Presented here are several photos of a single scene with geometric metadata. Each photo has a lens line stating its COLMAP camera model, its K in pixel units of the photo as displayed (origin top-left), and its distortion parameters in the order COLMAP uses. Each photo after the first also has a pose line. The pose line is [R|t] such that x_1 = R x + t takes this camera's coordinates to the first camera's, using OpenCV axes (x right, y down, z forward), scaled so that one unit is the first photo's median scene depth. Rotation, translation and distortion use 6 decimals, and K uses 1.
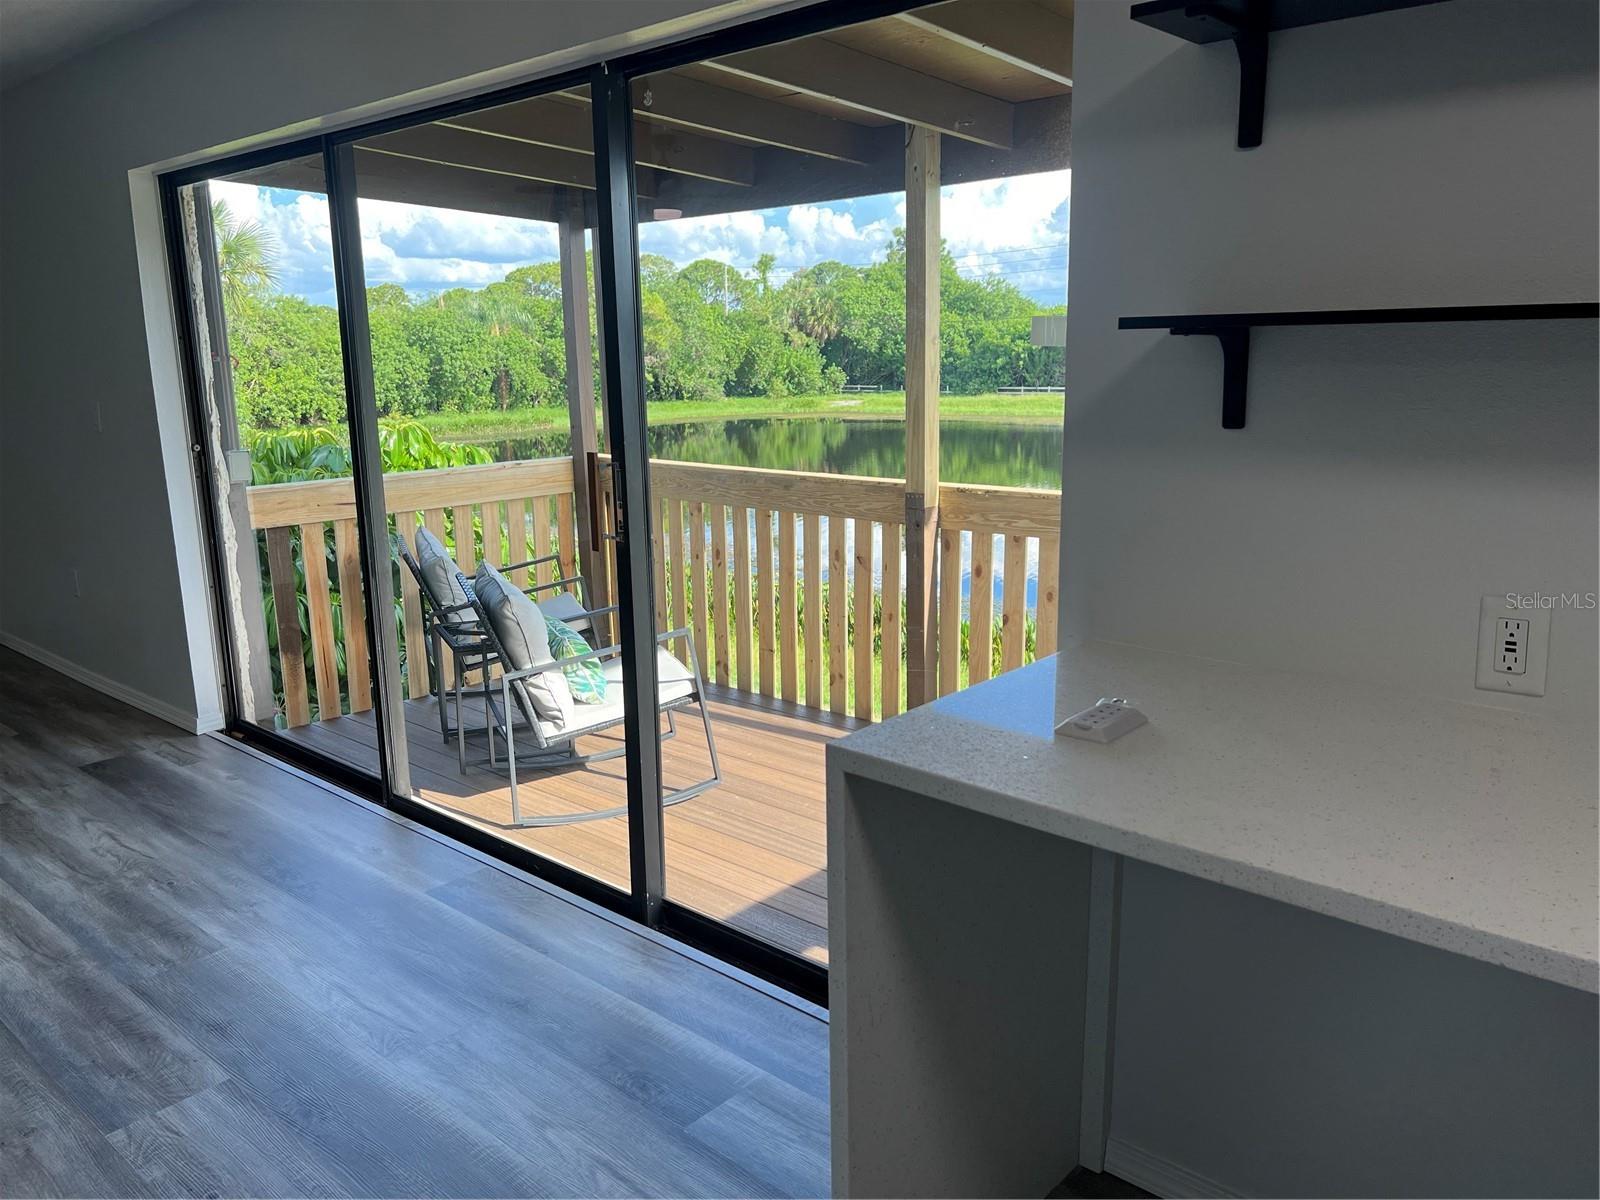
lens RADIAL K [[1198.6, 0, 794.8], [0, 1198.6, 601.7], [0, 0, 1]] dist [0.048187, -0.051605]
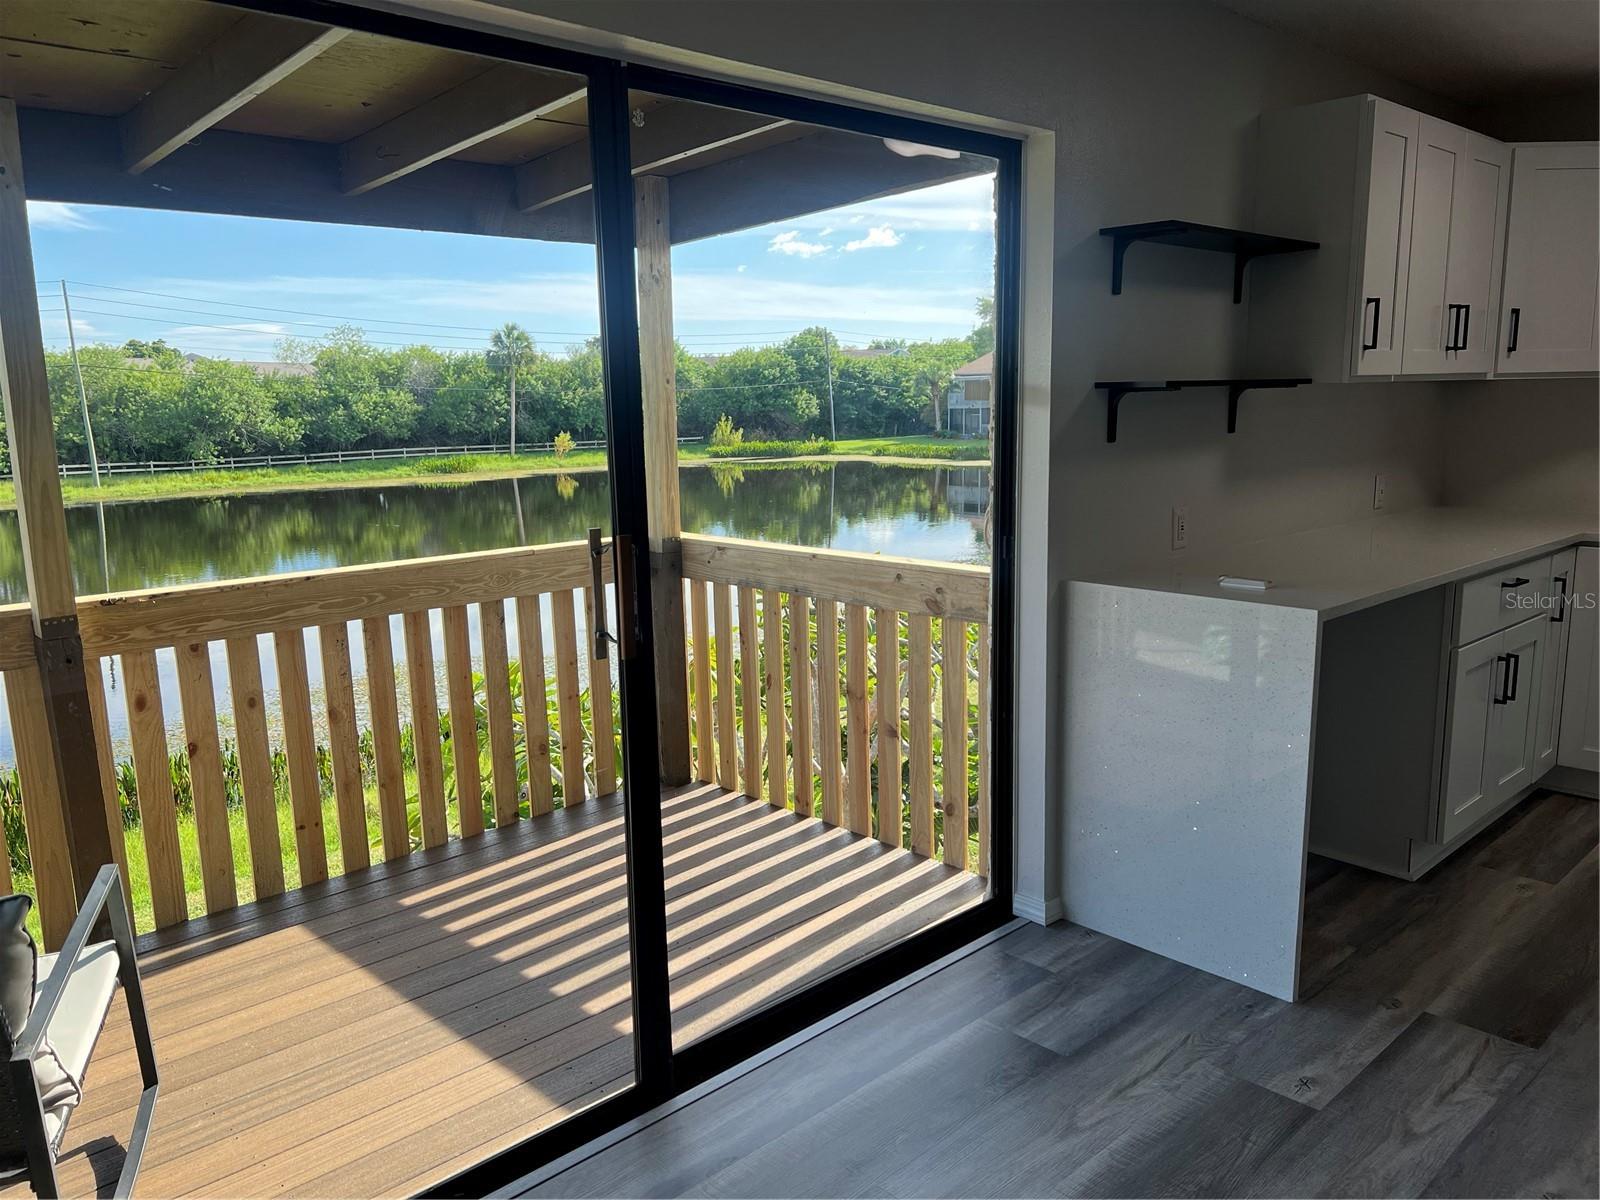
lens RADIAL K [[1198.6, 0, 802.7], [0, 1198.6, 608.7], [0, 0, 1]] dist [0.048187, -0.051605]
pose [[0.069279, -0.160197, 0.984651, -0.640064], [0.221867, 0.964777, 0.141353, -0.110466], [-0.972613, 0.208668, 0.102381, 0.553149]]
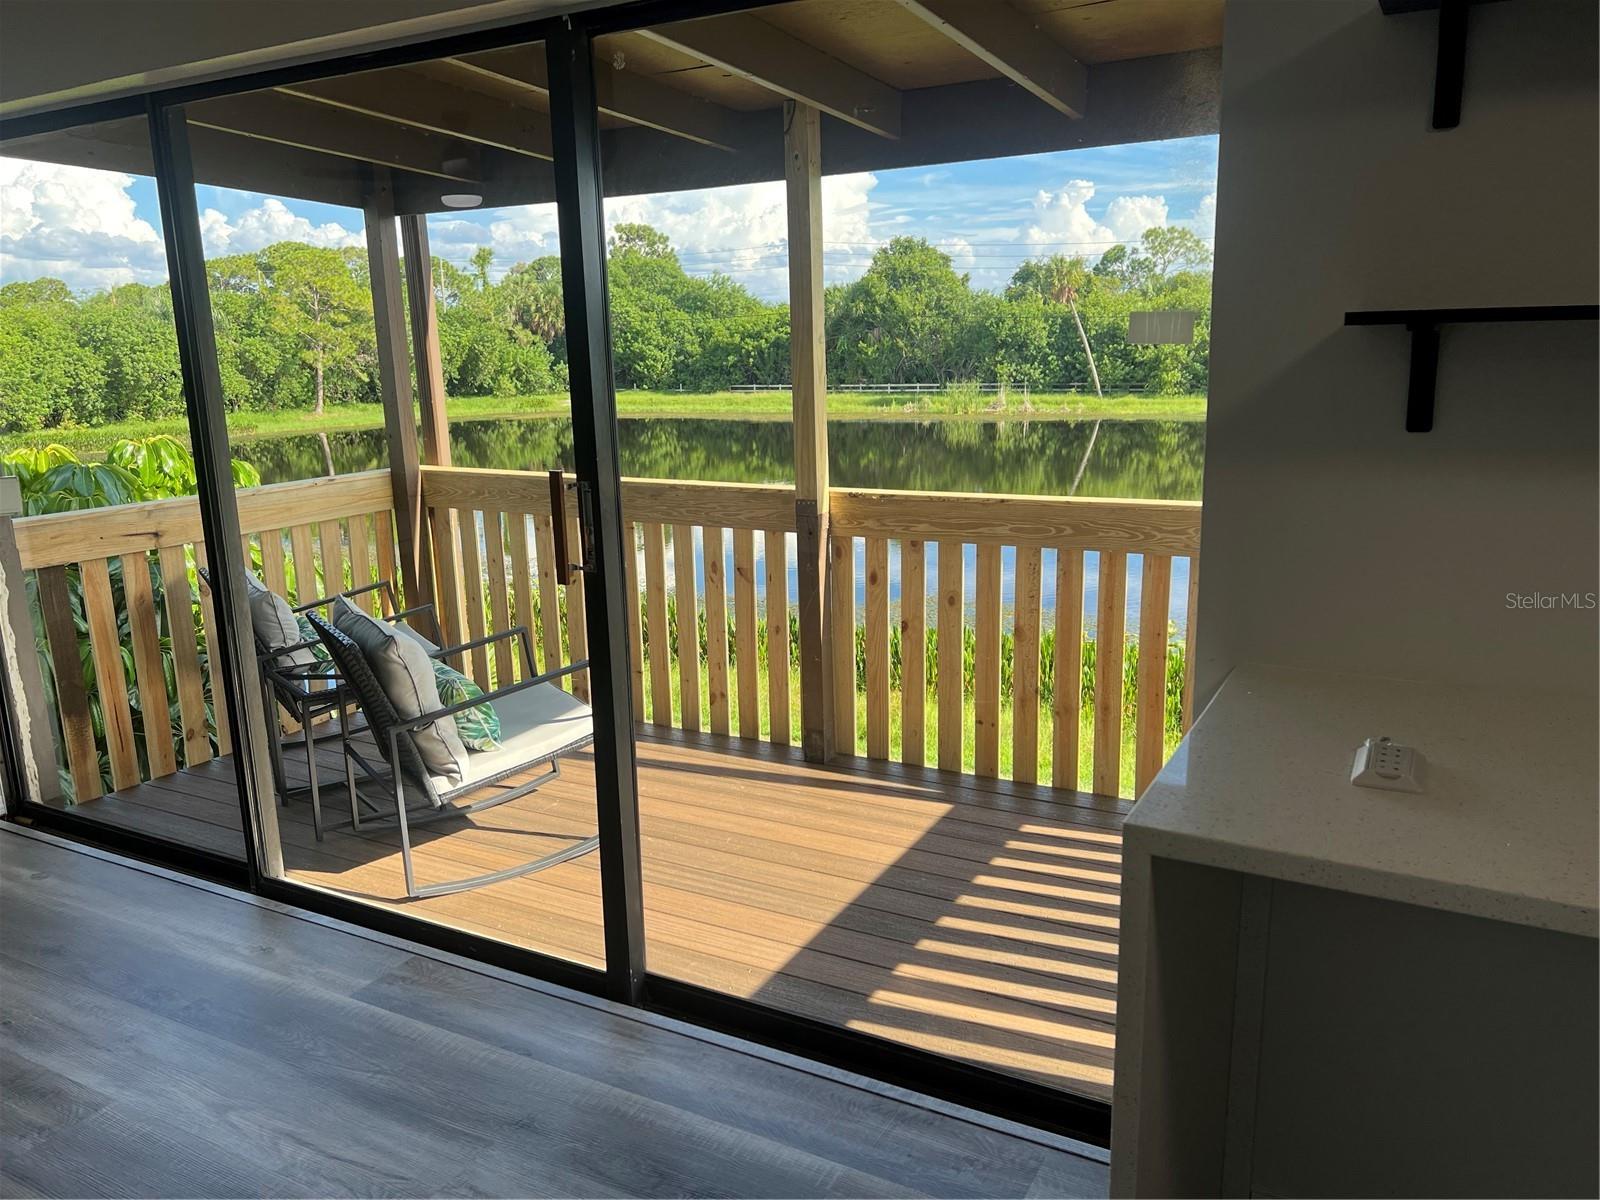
lens RADIAL K [[1198.6, 0, 799.9], [0, 1198.6, 608.5], [0, 0, 1]] dist [0.048187, -0.051605]
pose [[0.974179, -0.055551, 0.218837, -0.130665], [0.053925, 0.998455, 0.013403, -0.019169], [-0.219244, -0.001256, 0.975669, 0.080986]]
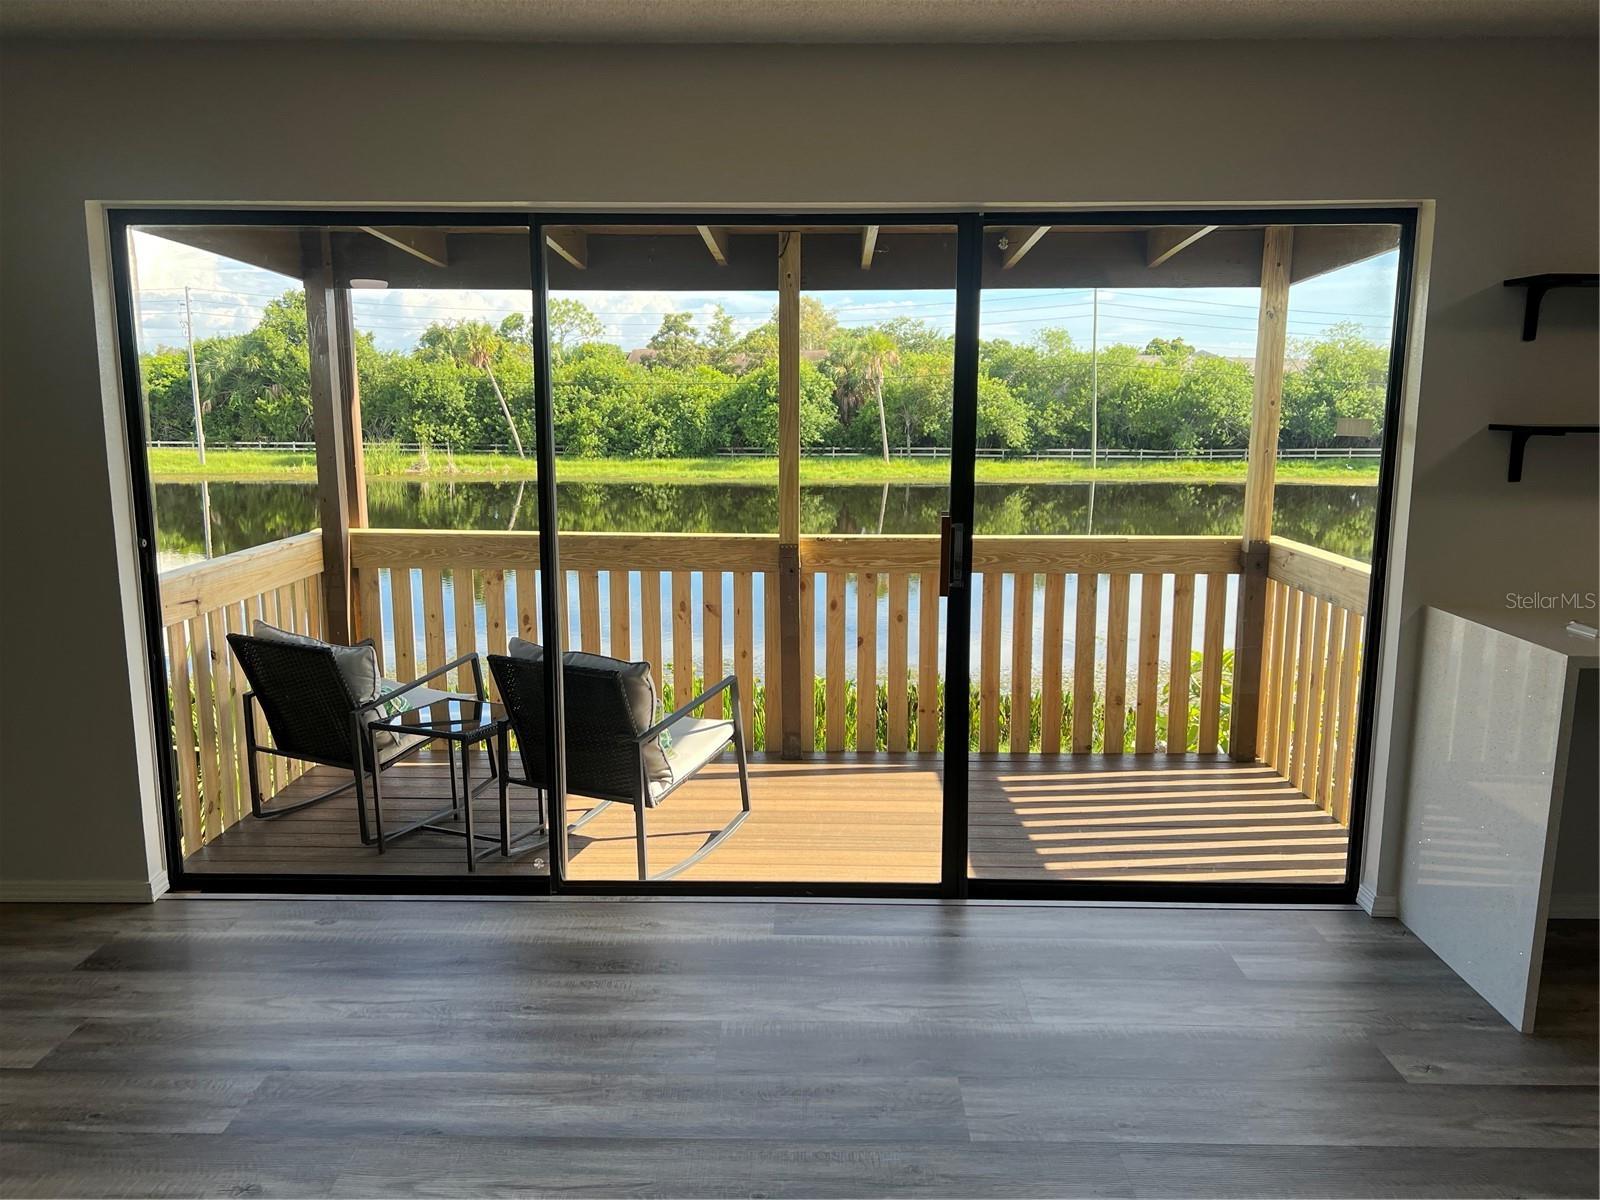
lens RADIAL K [[1198.6, 0, 792.0], [0, 1198.6, 598.7], [0, 0, 1]] dist [0.048187, -0.051605]
pose [[0.754475, -0.090419, 0.650071, -0.741859], [0.119979, 0.992776, -0.001162, -0.039708], [-0.645269, 0.078872, 0.759873, 0.120914]]
